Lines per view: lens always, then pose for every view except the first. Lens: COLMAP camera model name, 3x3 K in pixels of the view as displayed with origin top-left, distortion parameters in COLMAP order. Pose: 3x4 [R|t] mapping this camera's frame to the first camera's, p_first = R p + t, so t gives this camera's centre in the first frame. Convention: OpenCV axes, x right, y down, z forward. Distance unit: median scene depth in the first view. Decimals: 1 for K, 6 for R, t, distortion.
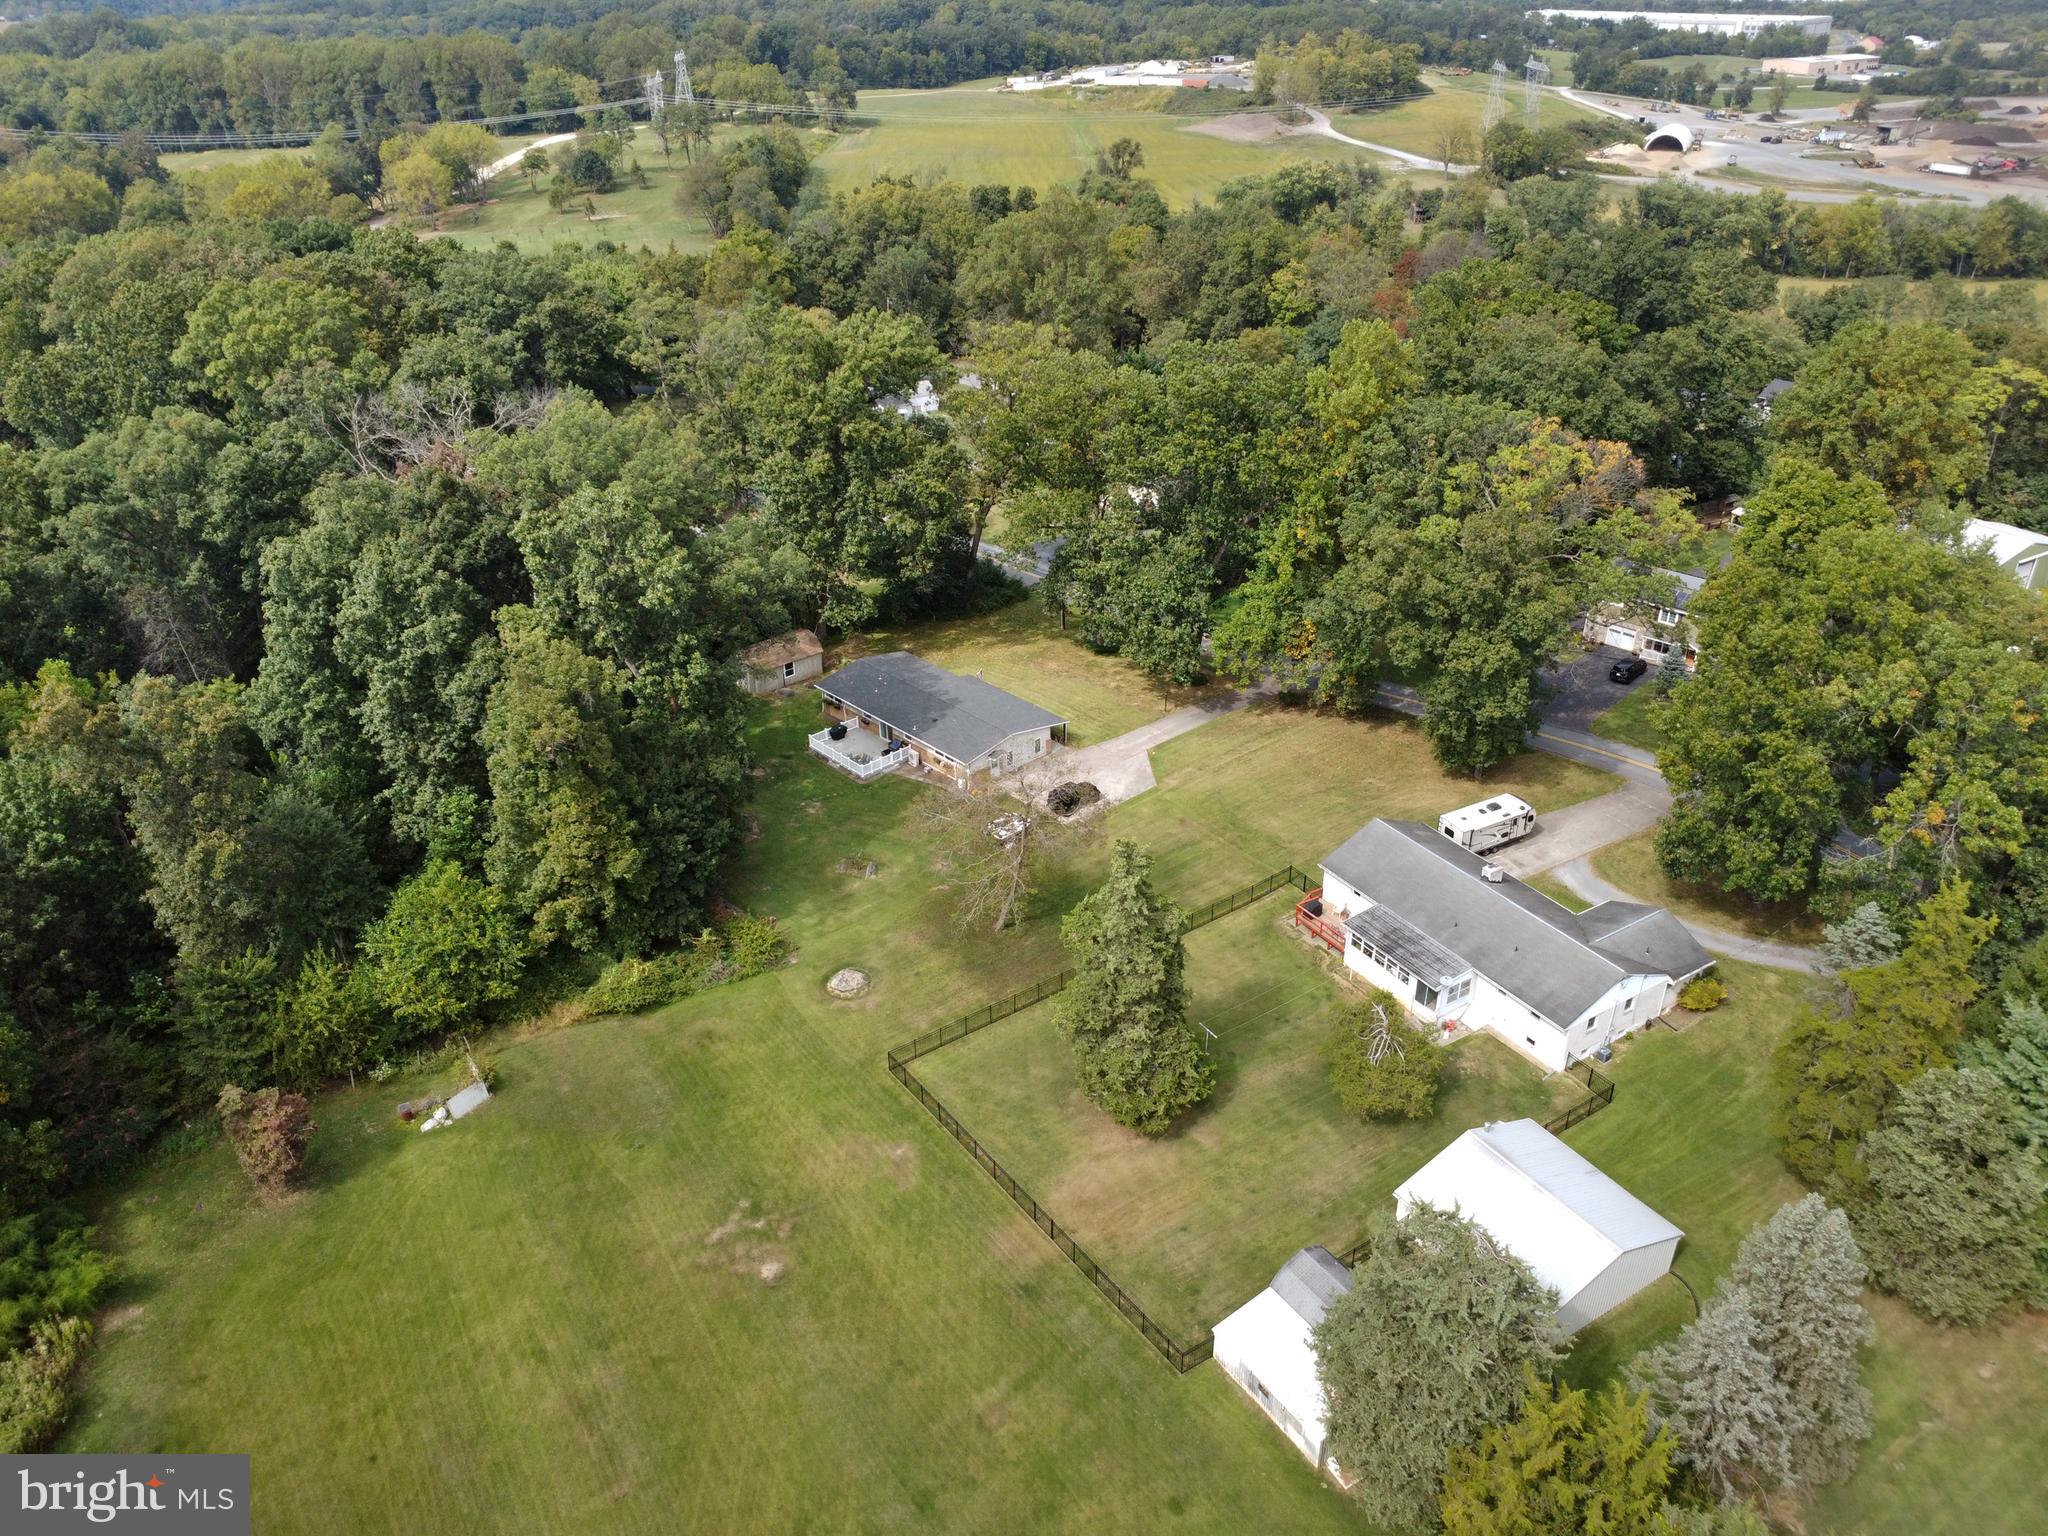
lens RADIAL K [[1551.5, 0, 1024.0], [0, 1551.5, 768.0], [0, 0, 1]] dist [0.000737, 0.000174]
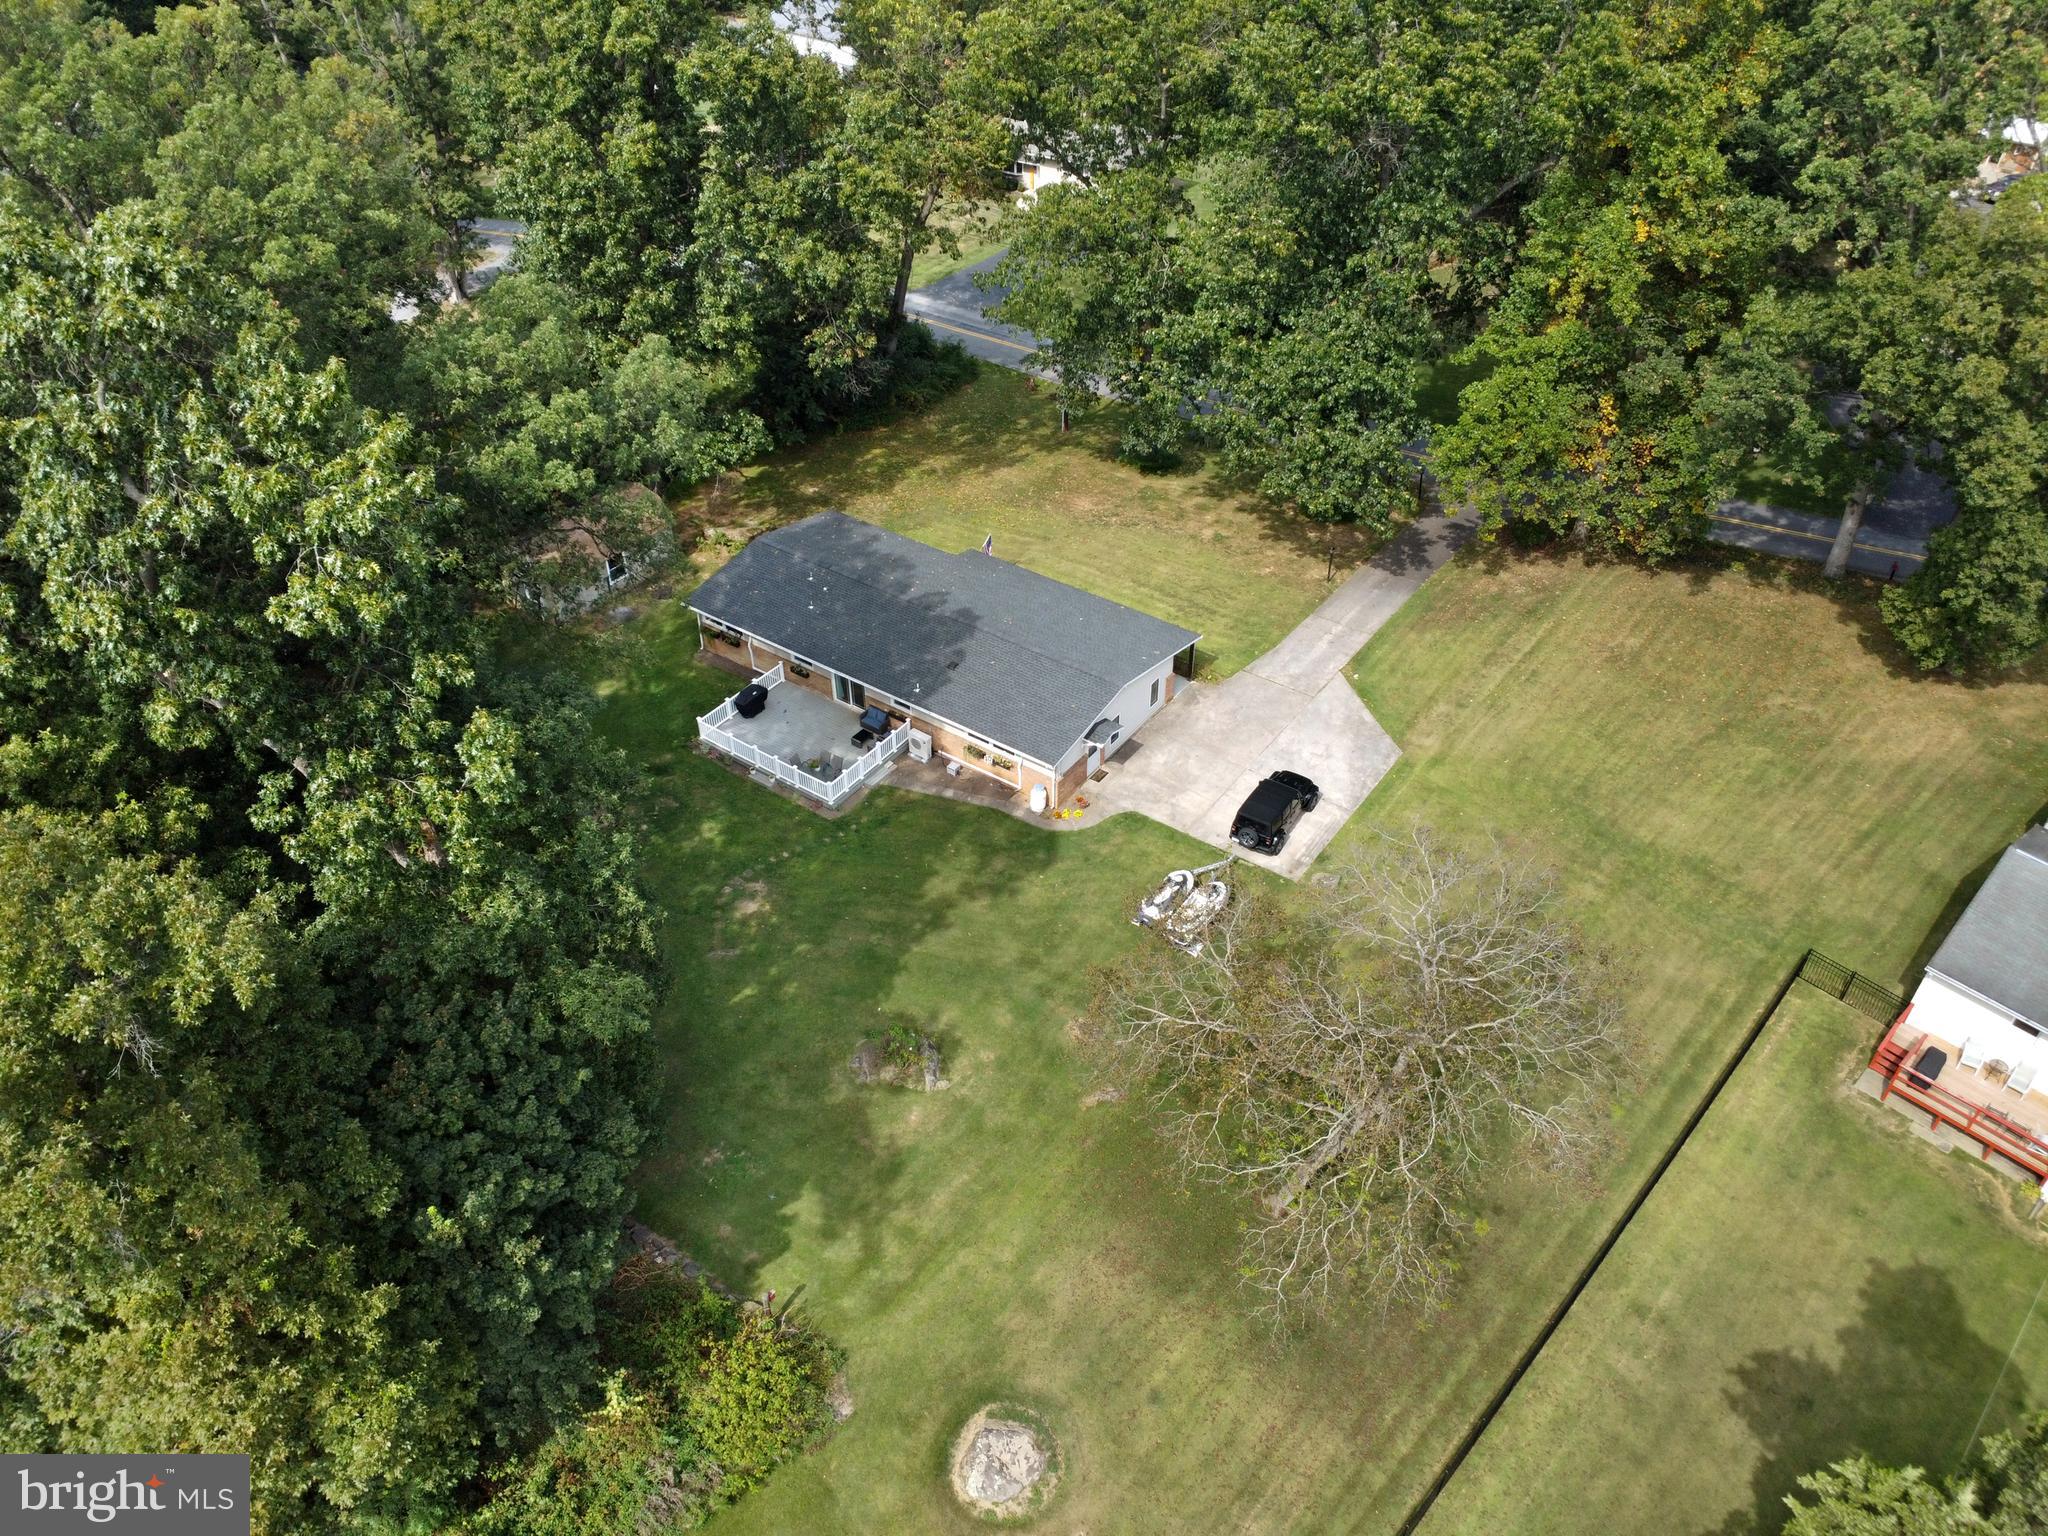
lens RADIAL K [[1490.8, 0, 1024.0], [0, 1490.8, 768.0], [0, 0, 1]] dist [-0.022496, -0.001513]
pose [[0.978359, -0.124981, 0.164907, -0.115728], [0.091978, 0.976589, 0.194459, -0.088090], [-0.185350, -0.175083, 0.966950, 0.511339]]
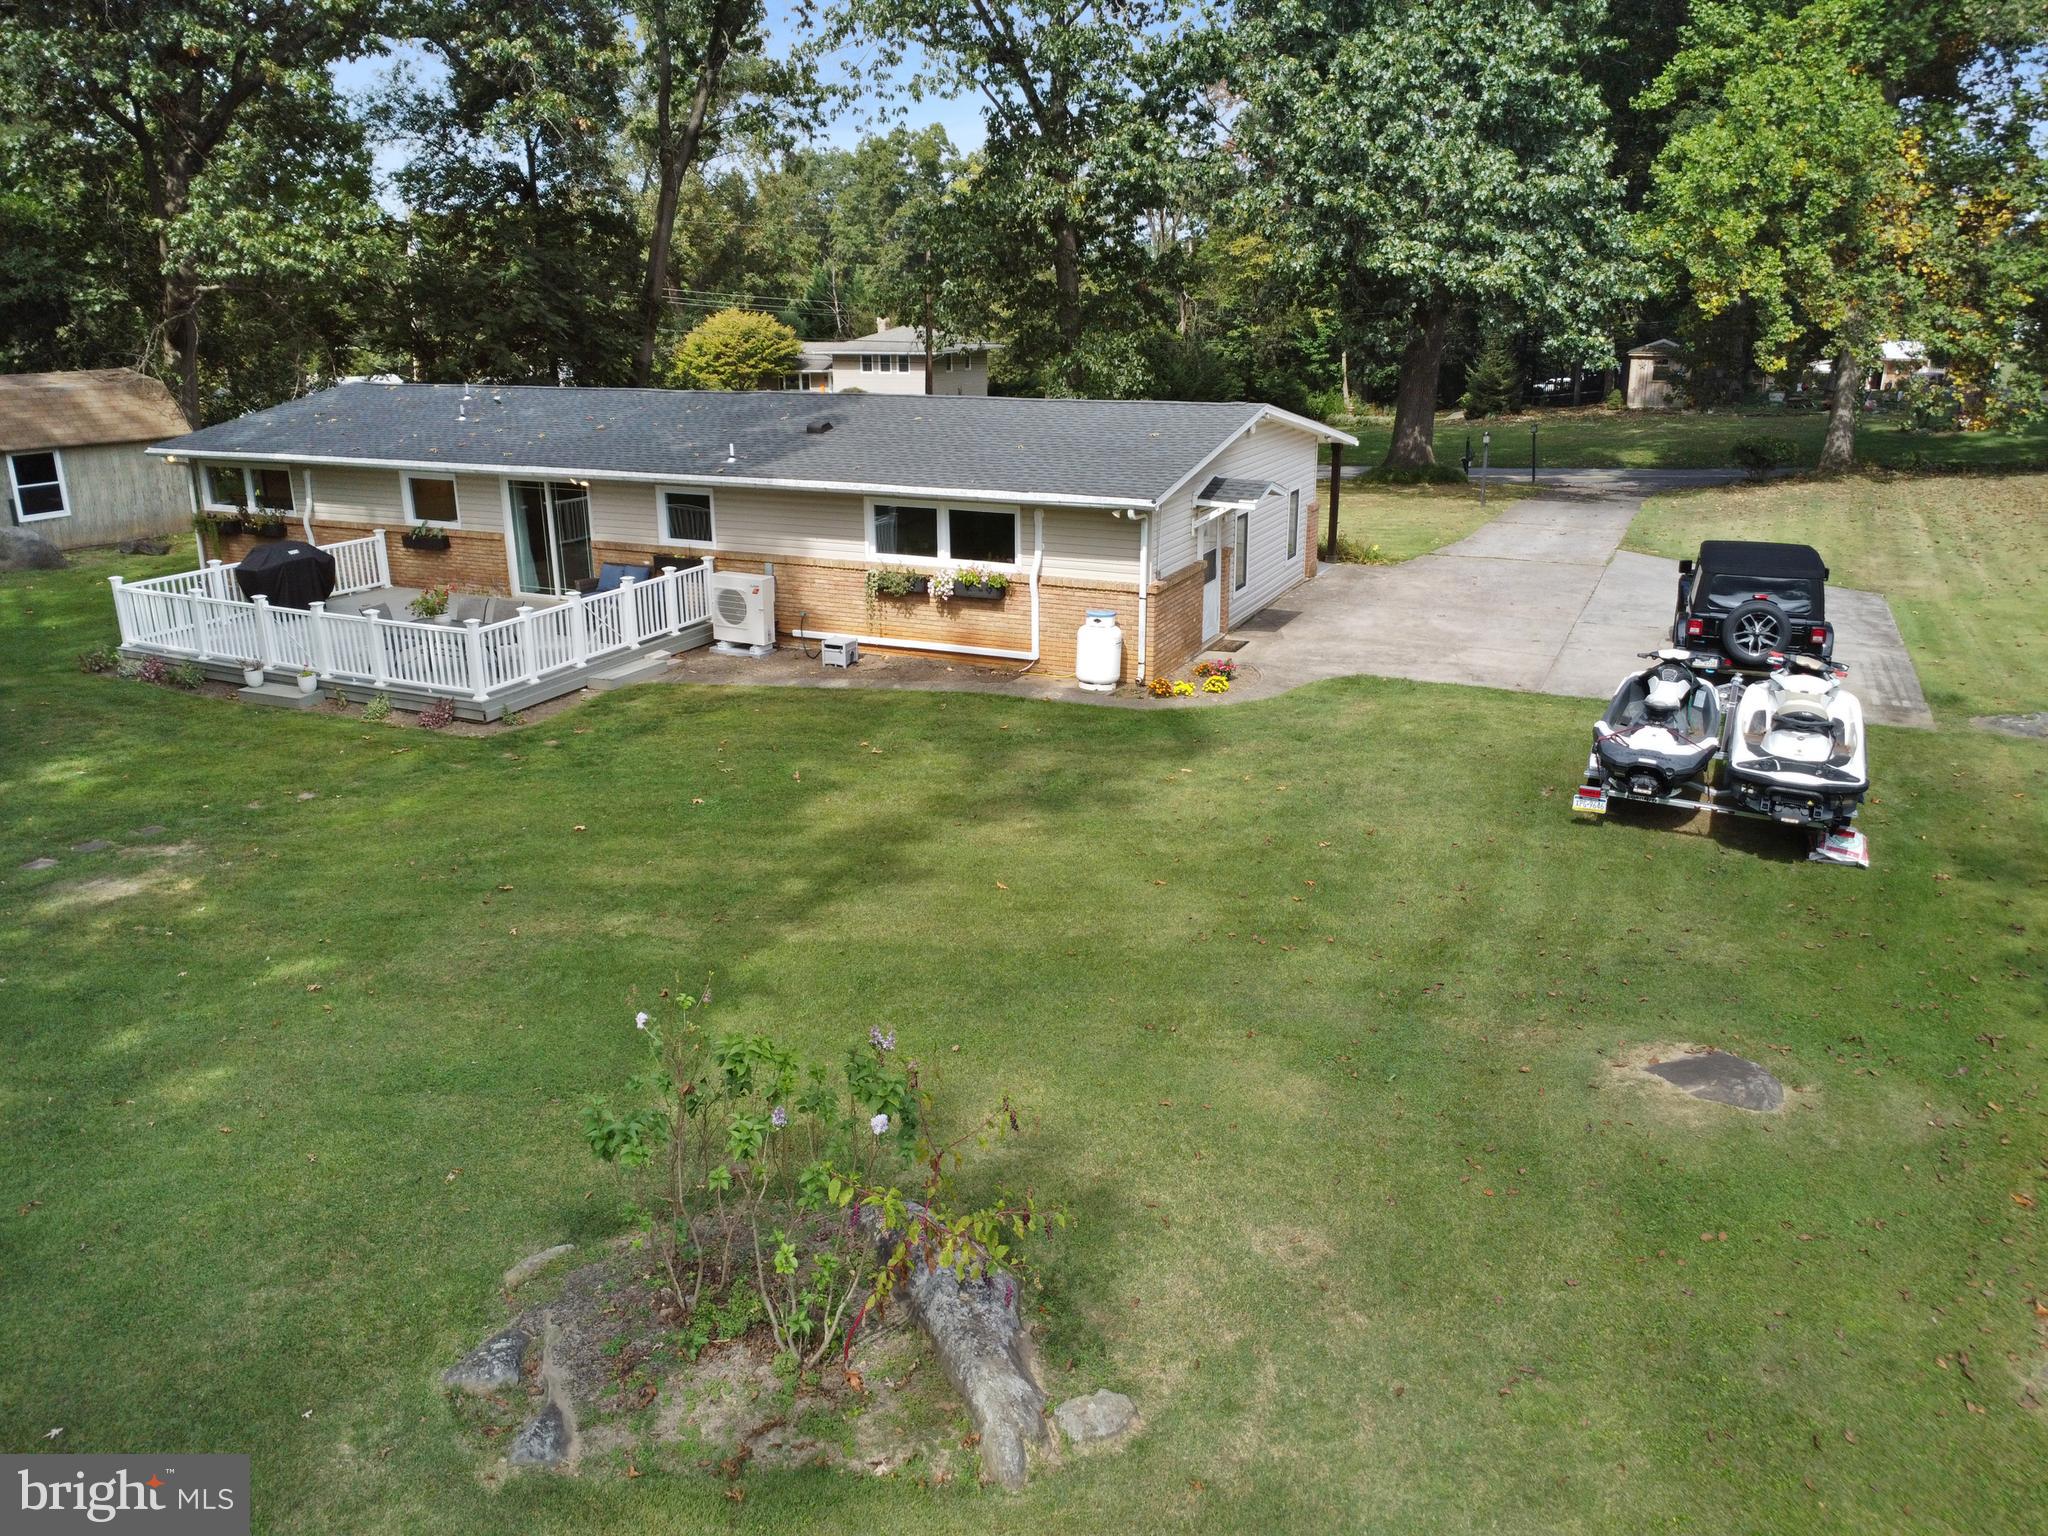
lens RADIAL K [[1490.8, 0, 1024.0], [0, 1490.8, 768.0], [0, 0, 1]] dist [-0.022496, -0.001513]
pose [[0.925895, -0.100088, 0.364280, -0.104421], [0.166154, 0.973884, -0.154736, 0.044057], [-0.339279, 0.203796, 0.918345, 0.805931]]
